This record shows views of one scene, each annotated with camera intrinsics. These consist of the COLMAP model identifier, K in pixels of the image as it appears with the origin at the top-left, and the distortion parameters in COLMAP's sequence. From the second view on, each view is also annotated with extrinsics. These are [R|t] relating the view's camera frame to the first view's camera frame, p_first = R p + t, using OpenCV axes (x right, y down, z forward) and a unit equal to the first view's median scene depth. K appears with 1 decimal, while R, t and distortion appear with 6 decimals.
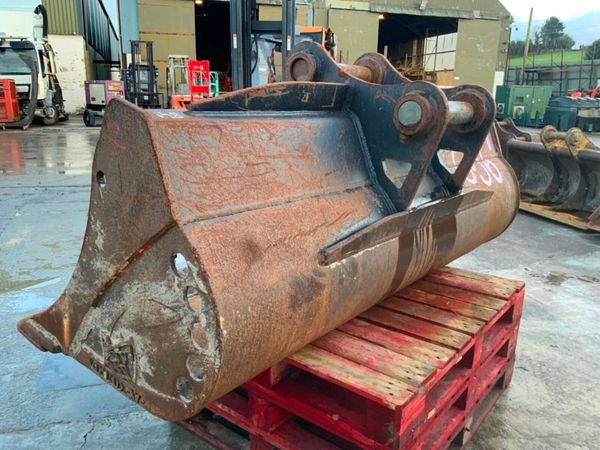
lens RADIAL K [[496.7, 0, 303.9], [0, 496.7, 226.1], [0, 0, 1]] dist [0.080640, -0.150954]
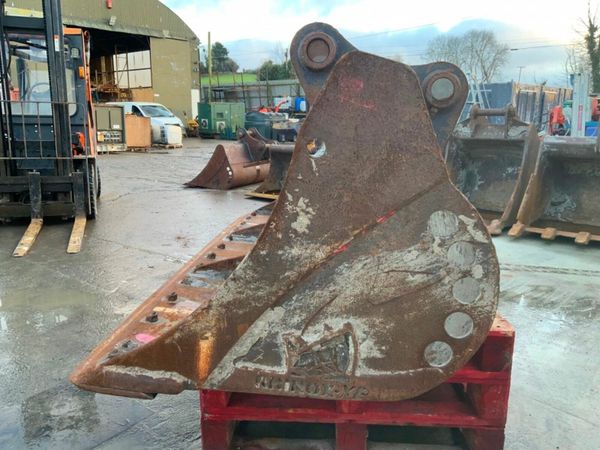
lens RADIAL K [[496.7, 0, 301.3], [0, 496.7, 226.7], [0, 0, 1]] dist [0.080640, -0.150954]
pose [[0.829214, -0.136608, 0.541980, -0.185830], [0.155314, 0.987800, 0.011352, 0.005762], [-0.536919, 0.074764, 0.840315, 0.060194]]
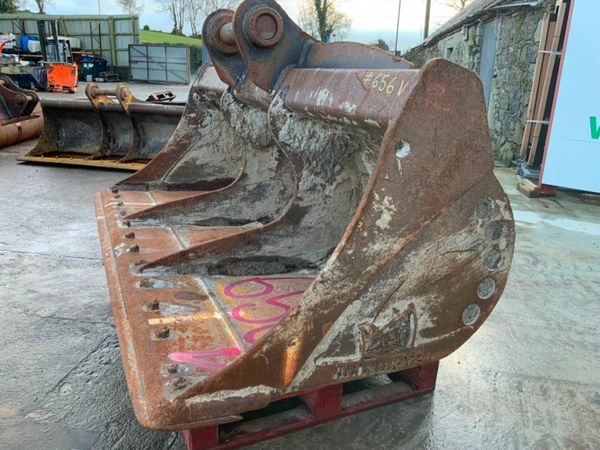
lens RADIAL K [[496.7, 0, 302.5], [0, 496.7, 227.7], [0, 0, 1]] dist [0.080640, -0.150954]
pose [[0.465493, -0.270255, 0.842780, -0.264430], [0.197295, 0.959963, 0.198860, -0.035032], [-0.862781, 0.073708, 0.500176, 0.144541]]
